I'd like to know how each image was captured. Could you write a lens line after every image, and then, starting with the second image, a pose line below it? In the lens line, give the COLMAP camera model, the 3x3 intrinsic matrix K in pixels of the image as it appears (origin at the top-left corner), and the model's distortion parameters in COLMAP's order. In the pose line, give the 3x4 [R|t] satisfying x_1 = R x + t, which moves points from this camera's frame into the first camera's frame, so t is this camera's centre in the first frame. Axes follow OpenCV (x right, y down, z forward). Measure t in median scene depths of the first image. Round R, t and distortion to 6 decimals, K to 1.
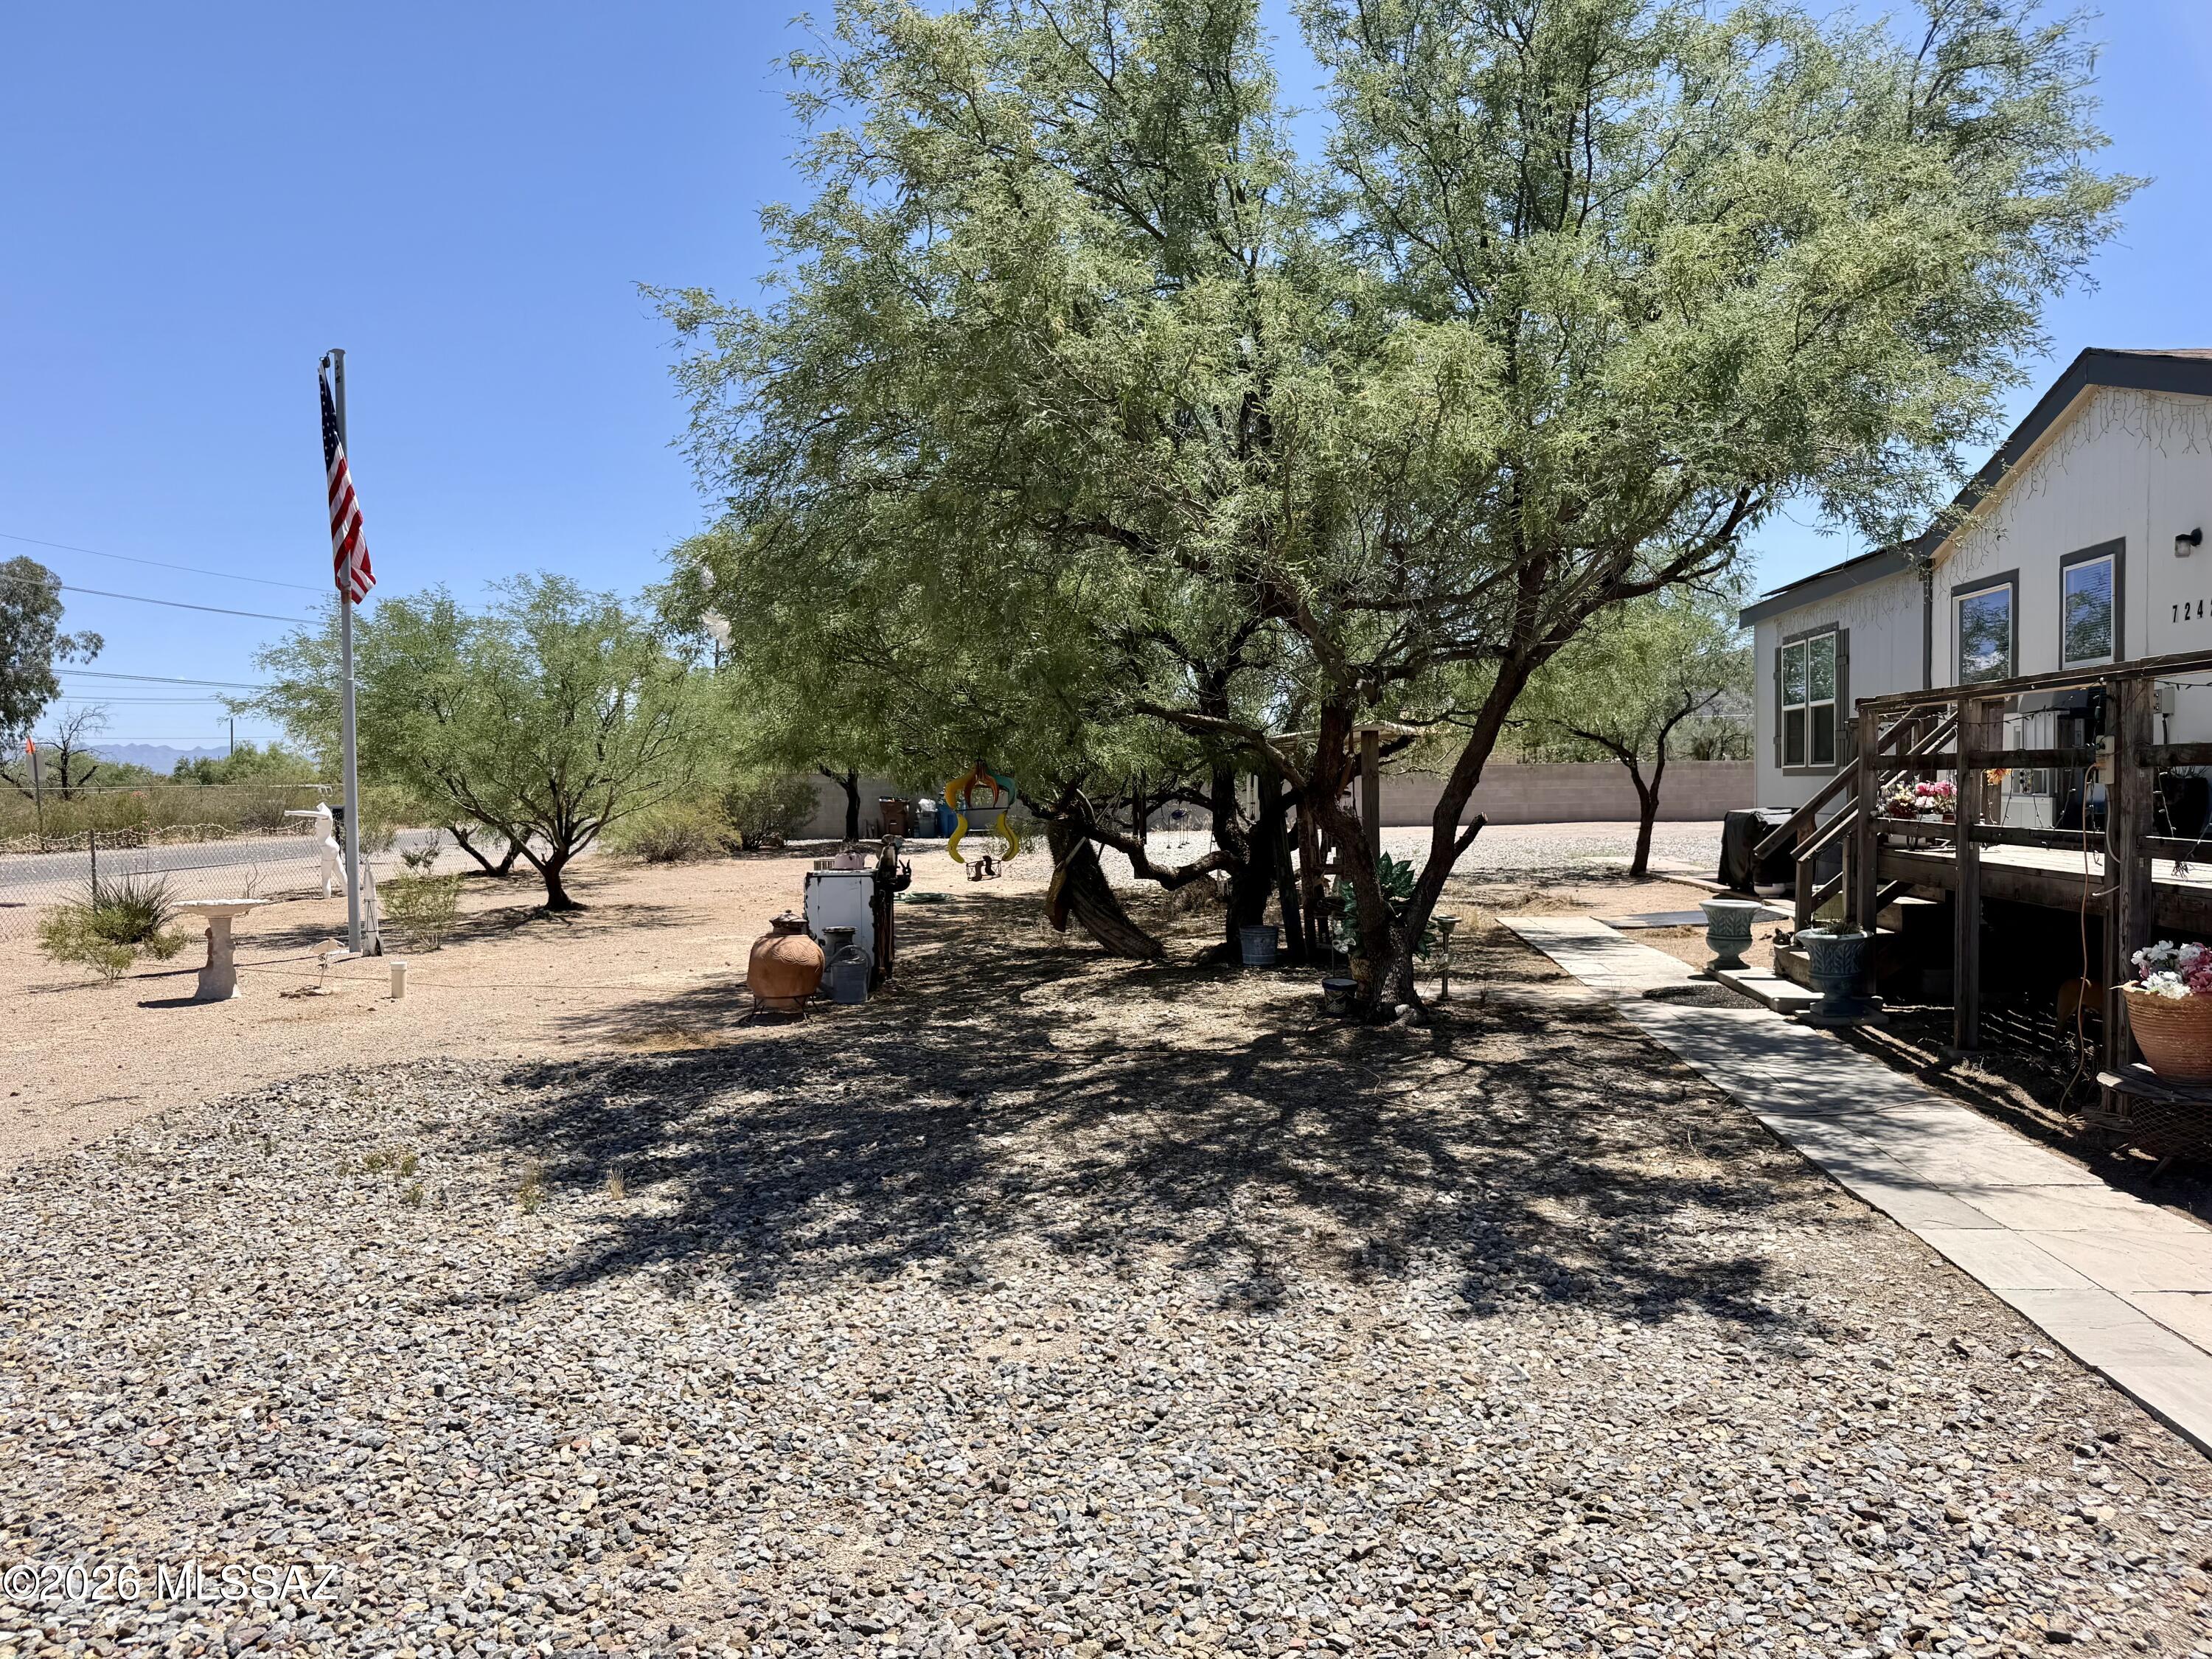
lens RADIAL K [[1563.6, 0, 1109.9], [0, 1563.6, 820.3], [0, 0, 1]] dist [0.069925, -0.091475]
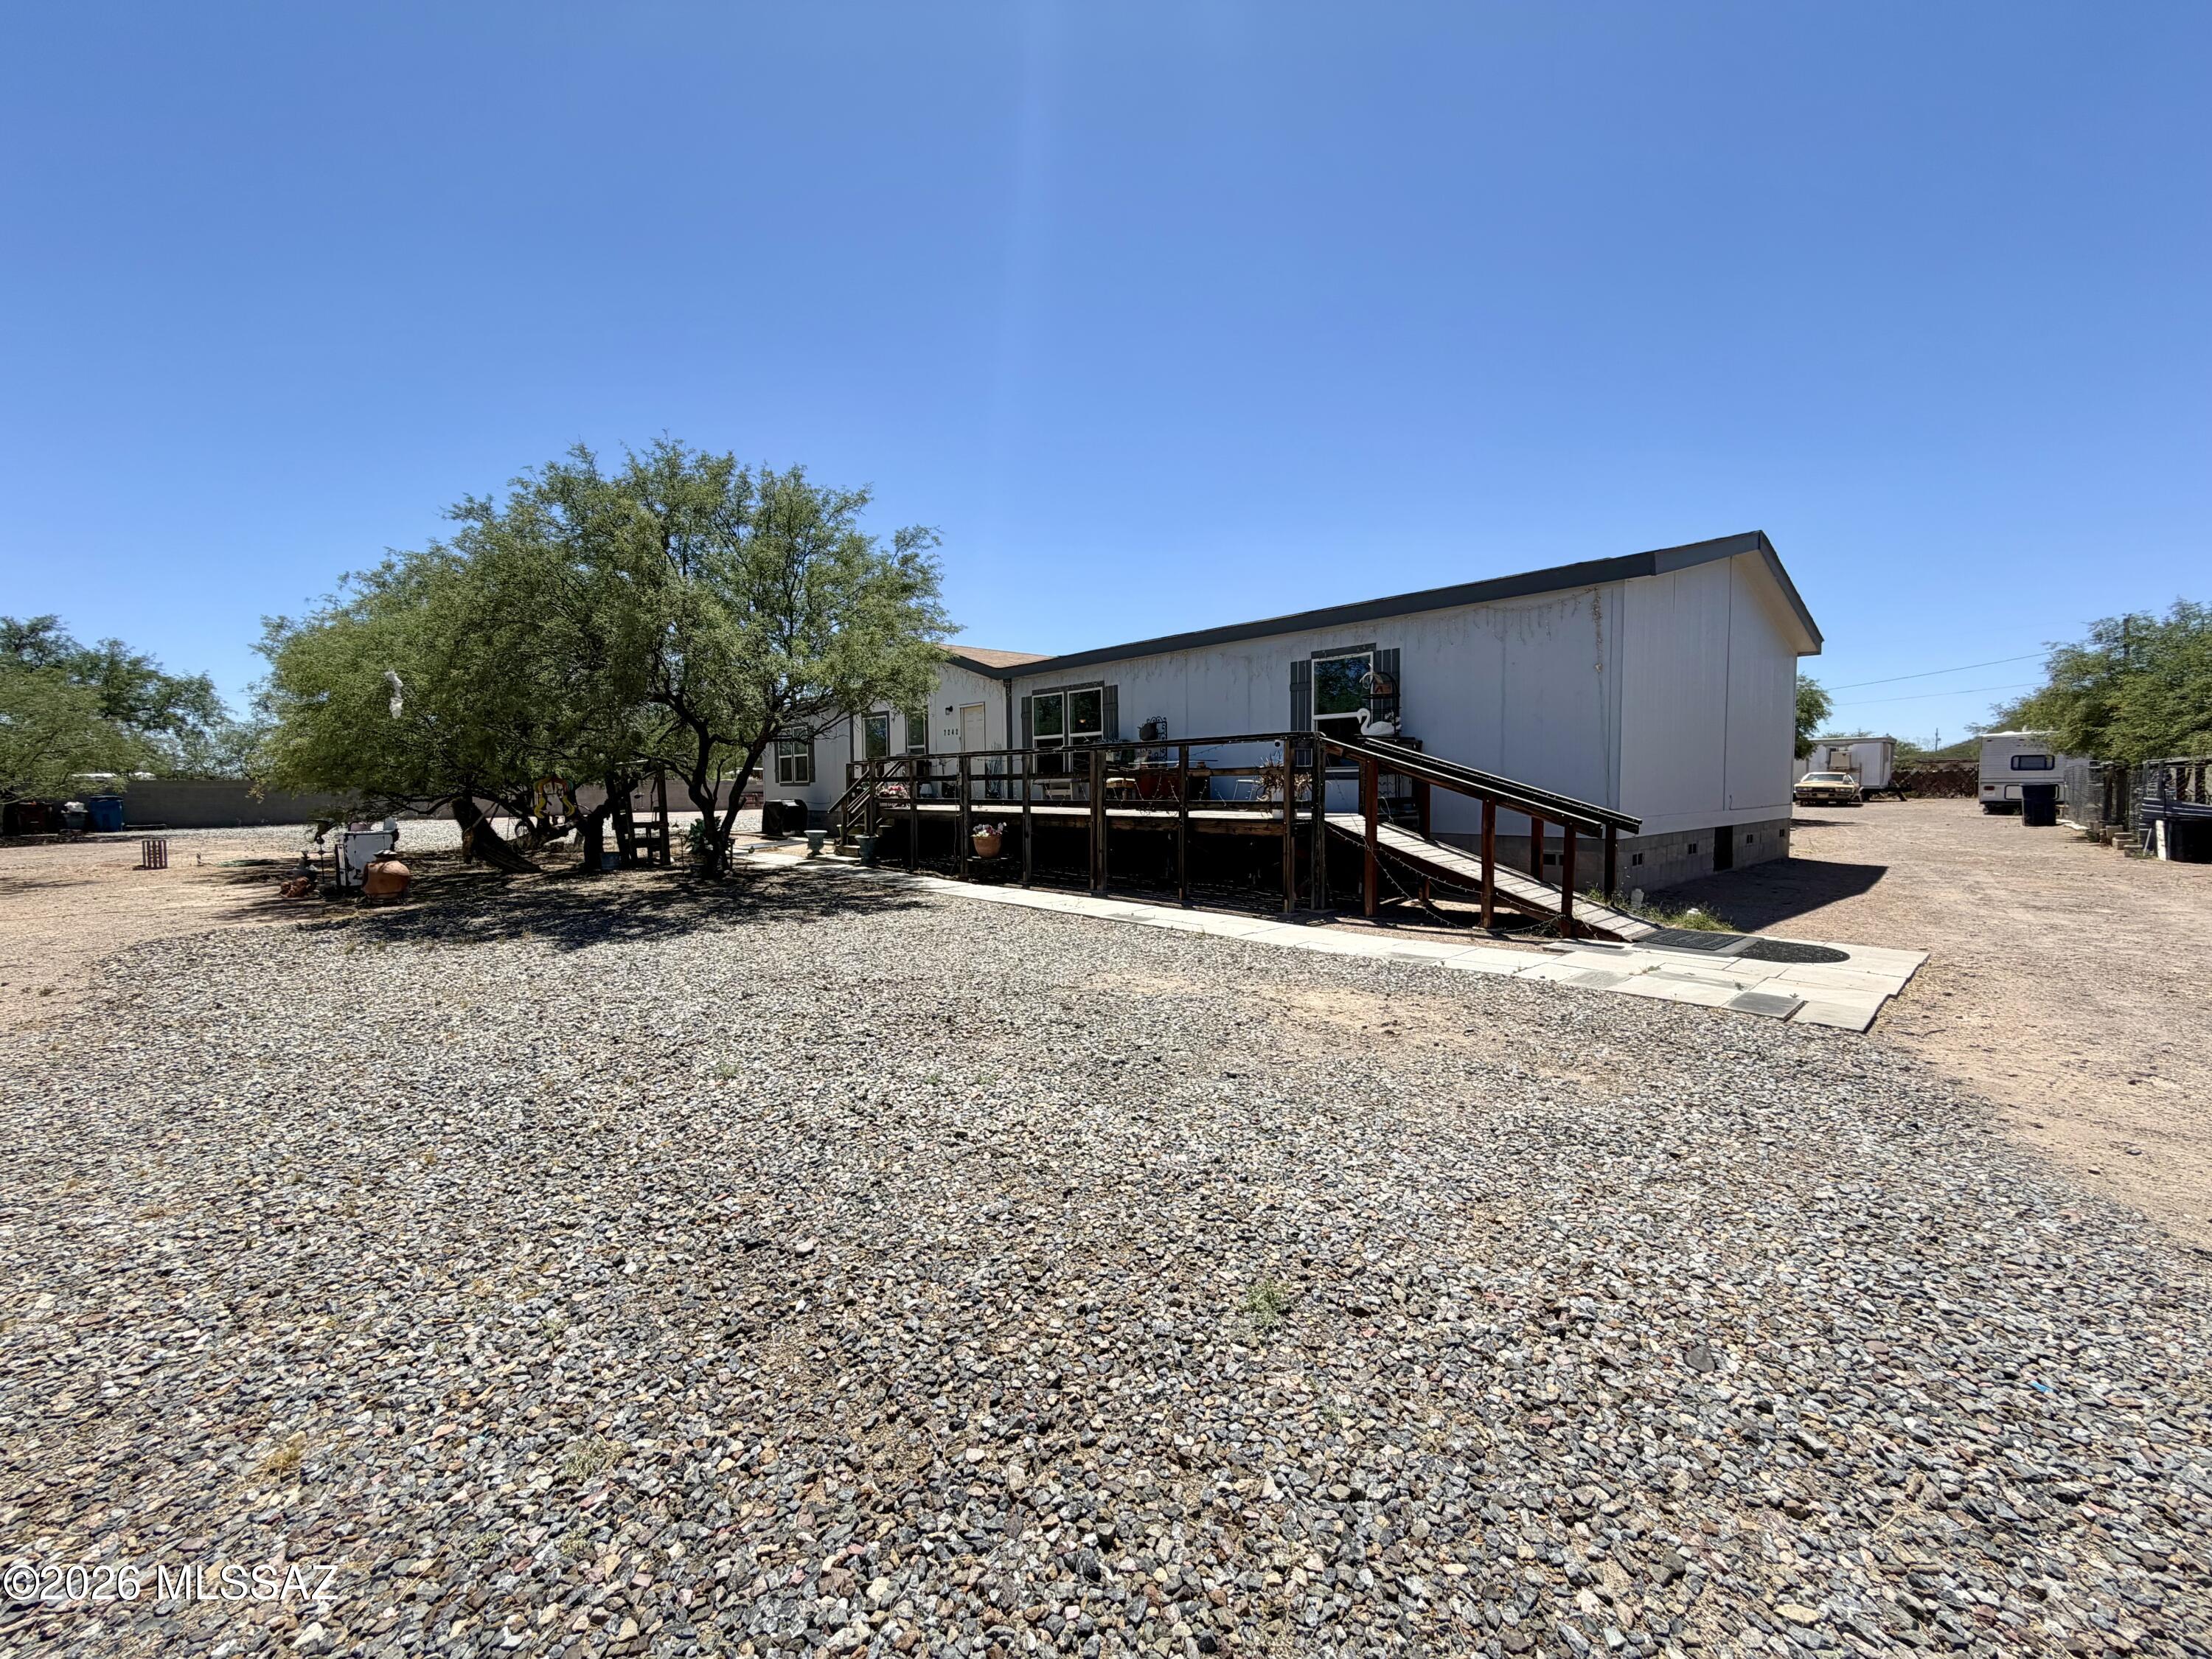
lens RADIAL K [[890.7, 0, 1115.1], [0, 890.7, 823.3], [0, 0, 1]] dist [-0.001859, 0.000102]
pose [[0.651558, -0.028918, 0.758048, -0.473190], [0.021786, 0.999574, 0.019407, 0.022225], [-0.758286, 0.003871, 0.651910, -0.417299]]
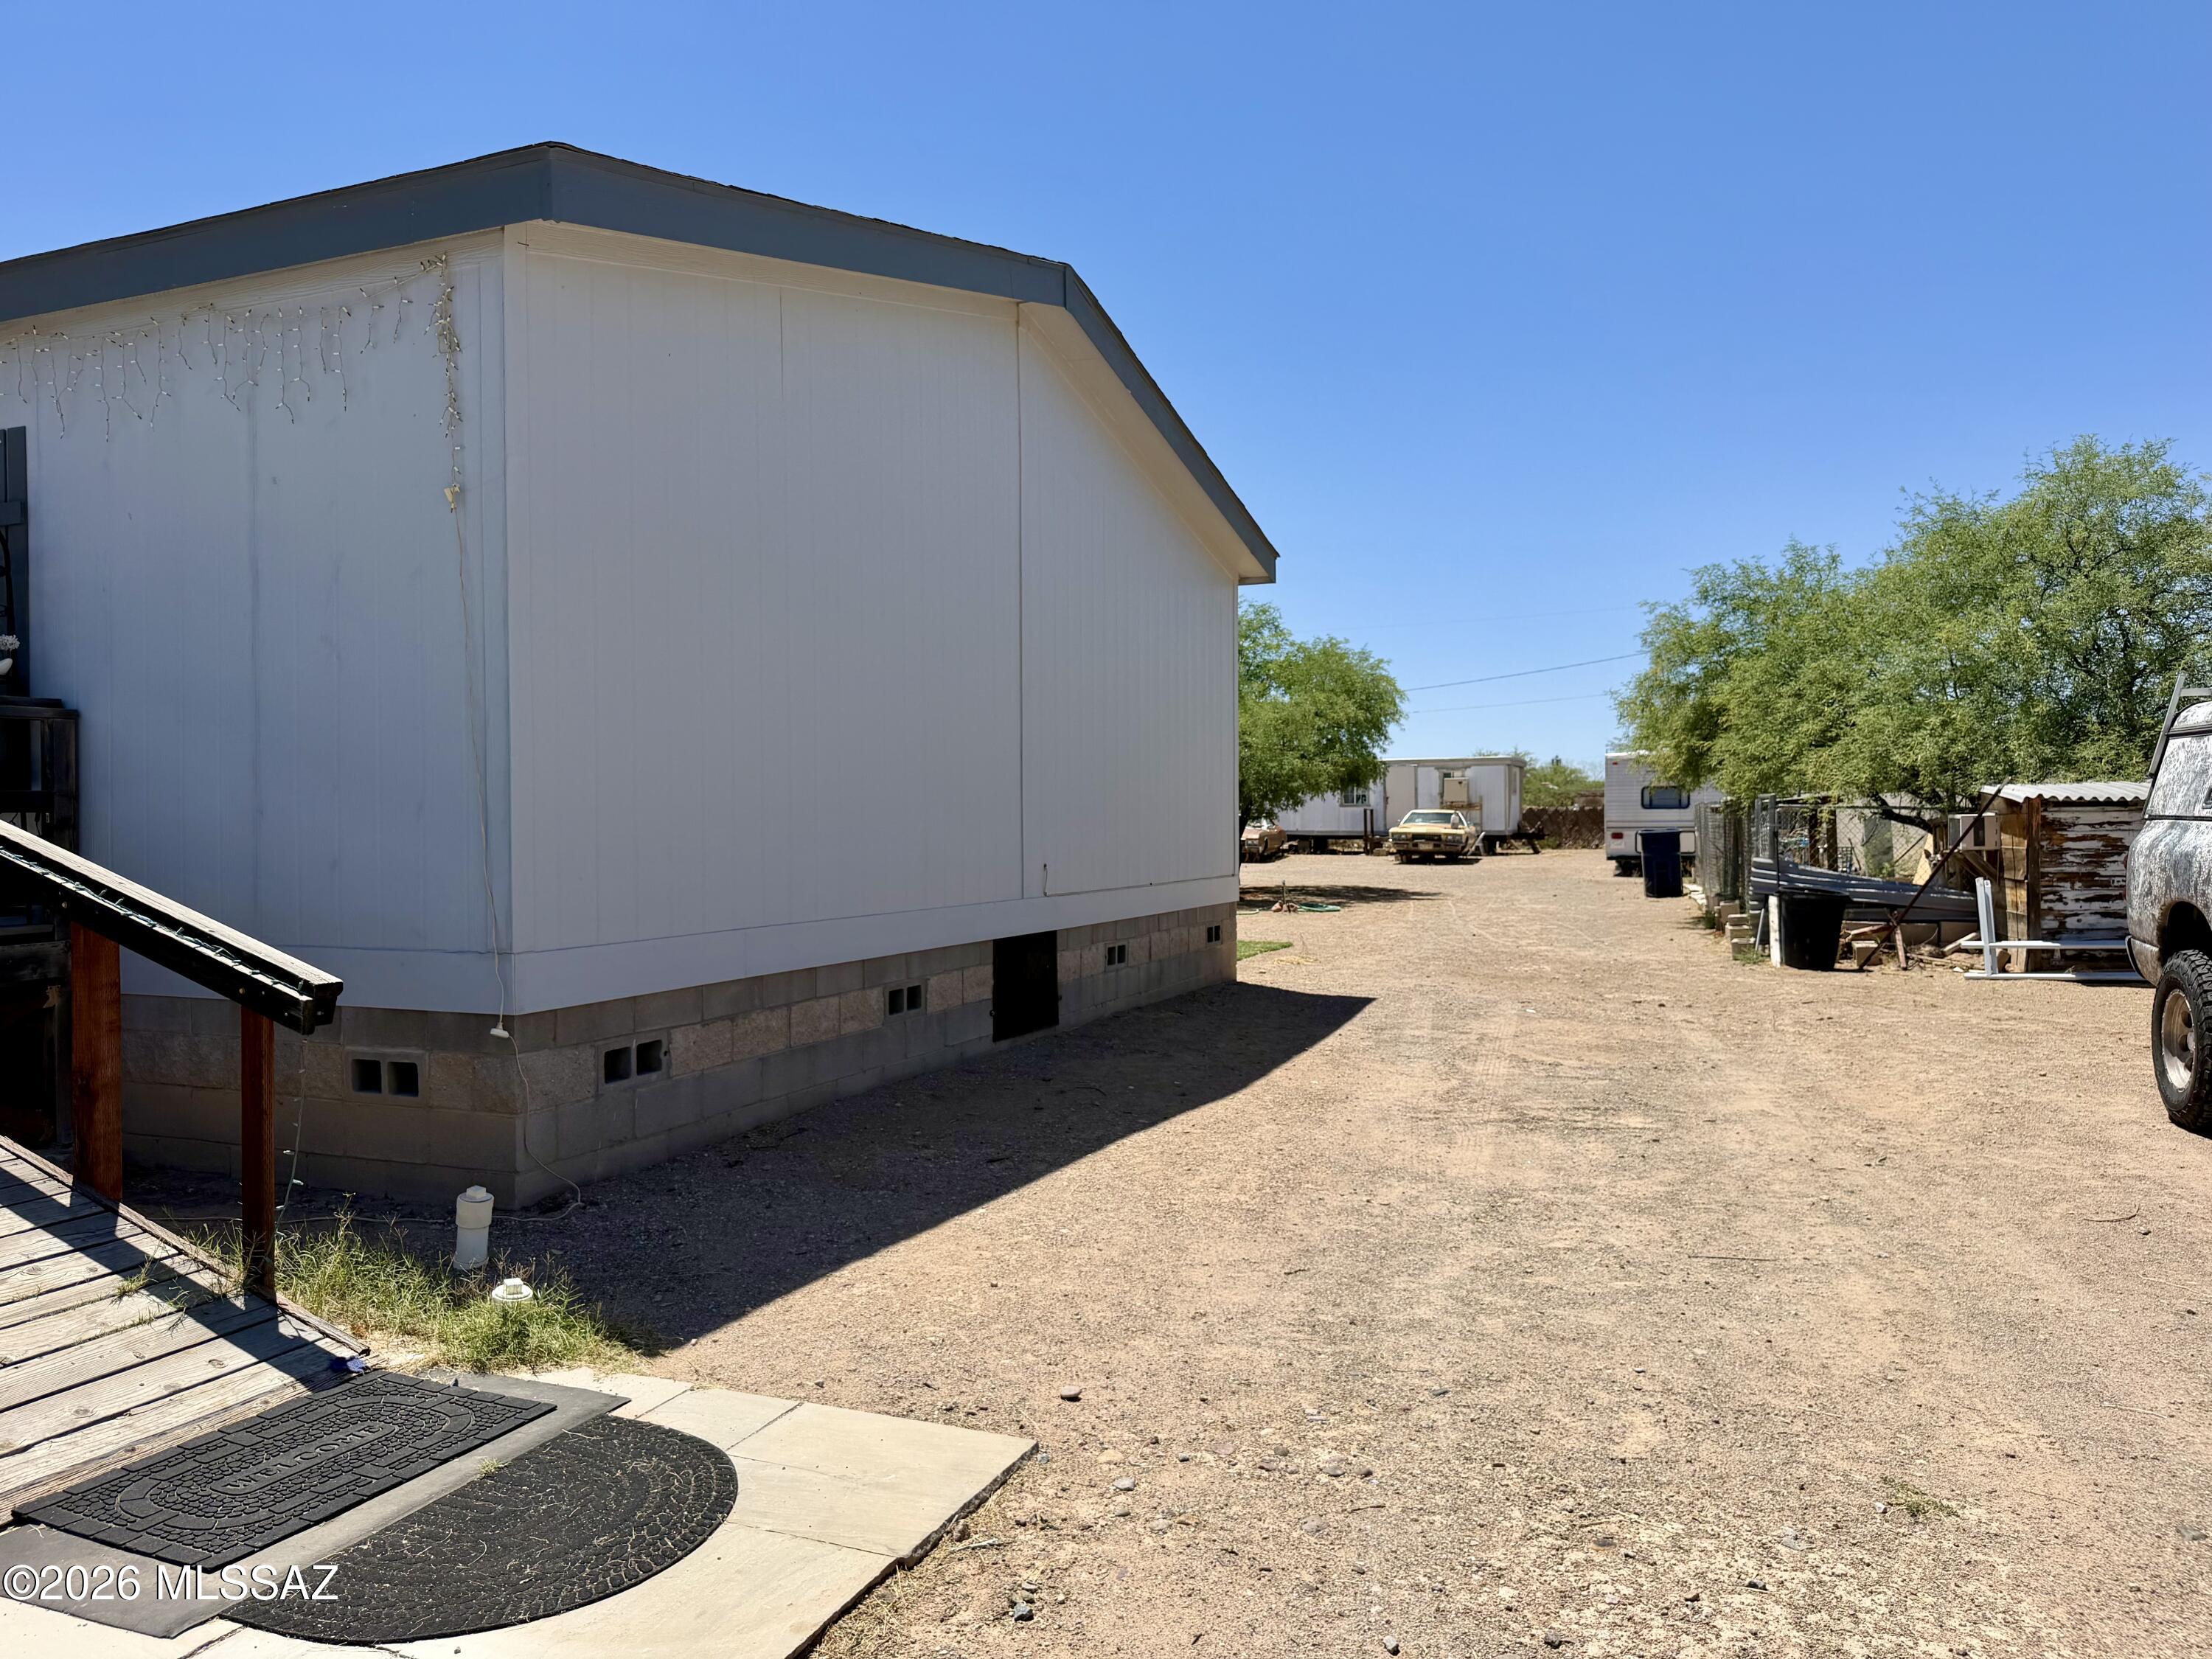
lens RADIAL K [[1563.6, 0, 1113.0], [0, 1563.6, 824.7], [0, 0, 1]] dist [0.069925, -0.091475]
pose [[0.265124, 0.005190, 0.964200, 0.115262], [0.026792, 0.999560, -0.012747, 0.015642], [-0.963842, 0.029212, 0.264869, -0.561937]]
